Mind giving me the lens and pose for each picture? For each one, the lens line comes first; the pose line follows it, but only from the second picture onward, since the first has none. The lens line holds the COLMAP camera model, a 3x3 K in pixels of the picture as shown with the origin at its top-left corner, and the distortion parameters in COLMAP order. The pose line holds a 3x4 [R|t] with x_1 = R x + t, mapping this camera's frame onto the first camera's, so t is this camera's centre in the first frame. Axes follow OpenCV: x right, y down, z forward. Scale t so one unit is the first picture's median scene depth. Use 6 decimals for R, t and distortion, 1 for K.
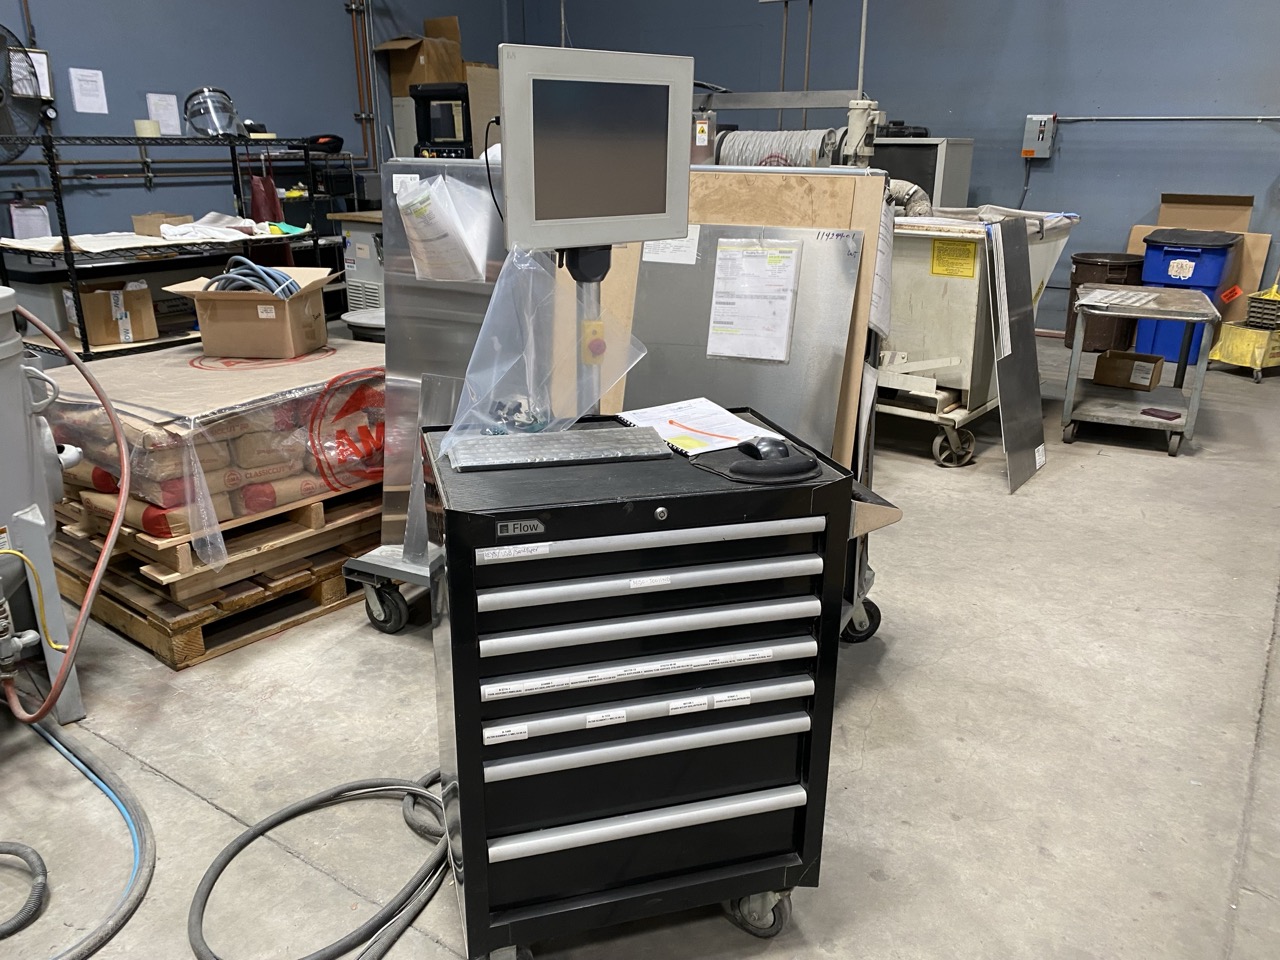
lens RADIAL K [[962.2, 0, 637.6], [0, 962.2, 482.3], [0, 0, 1]] dist [0.018028, -0.012566]
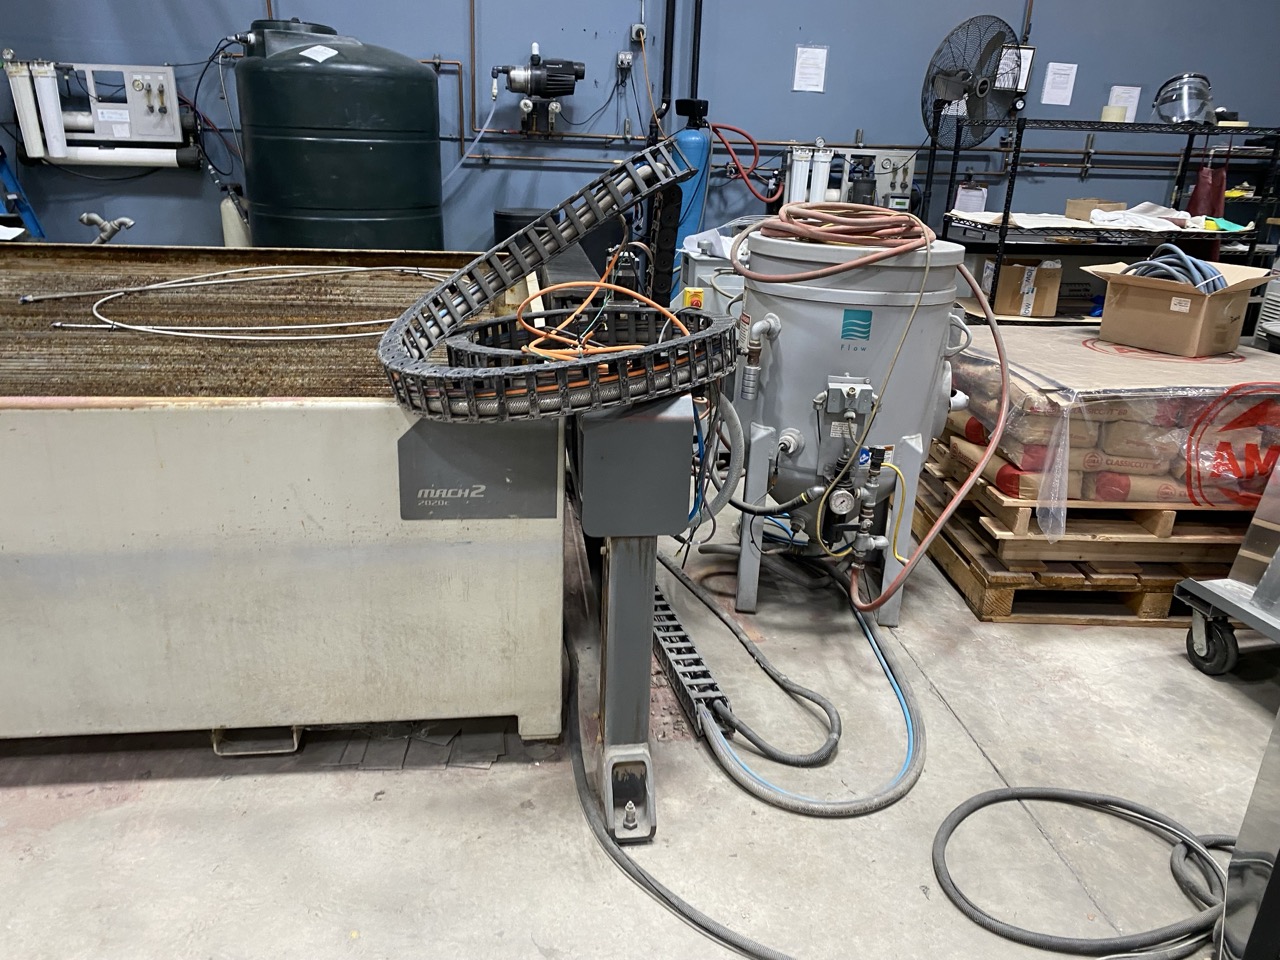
lens RADIAL K [[962.2, 0, 642.0], [0, 962.2, 476.6], [0, 0, 1]] dist [0.018028, -0.012566]
pose [[0.659167, 0.276170, -0.699450, -0.024821], [-0.279962, 0.953385, 0.112595, 0.027640], [0.697940, 0.121601, 0.705757, -0.019527]]
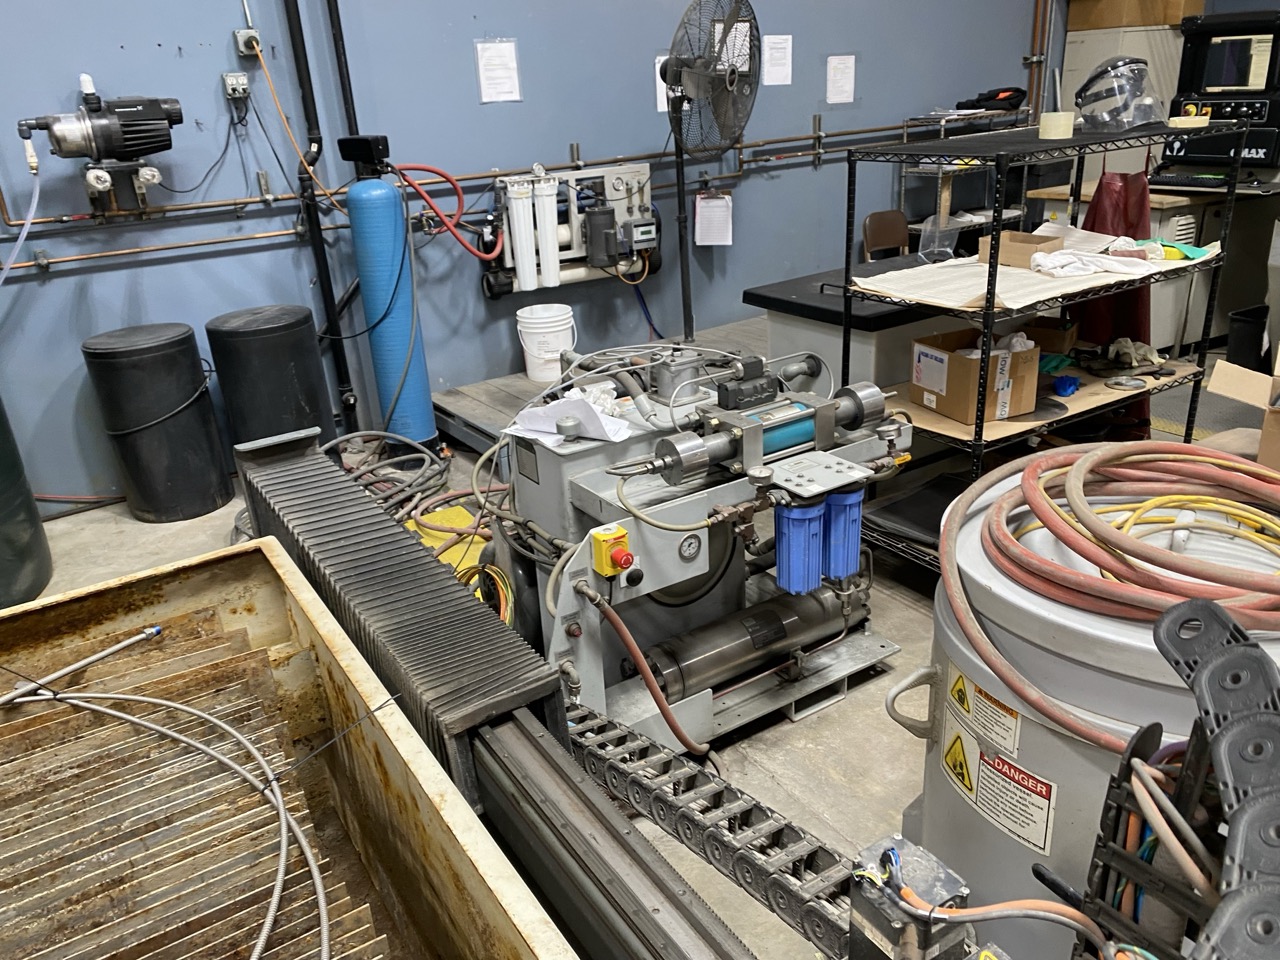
lens RADIAL K [[962.2, 0, 636.3], [0, 962.2, 489.6], [0, 0, 1]] dist [0.018028, -0.012566]
pose [[0.913124, 0.102032, -0.394707, -0.645101], [-0.071950, 0.993310, 0.090321, -0.182448], [0.401282, -0.054075, 0.914357, 0.257386]]
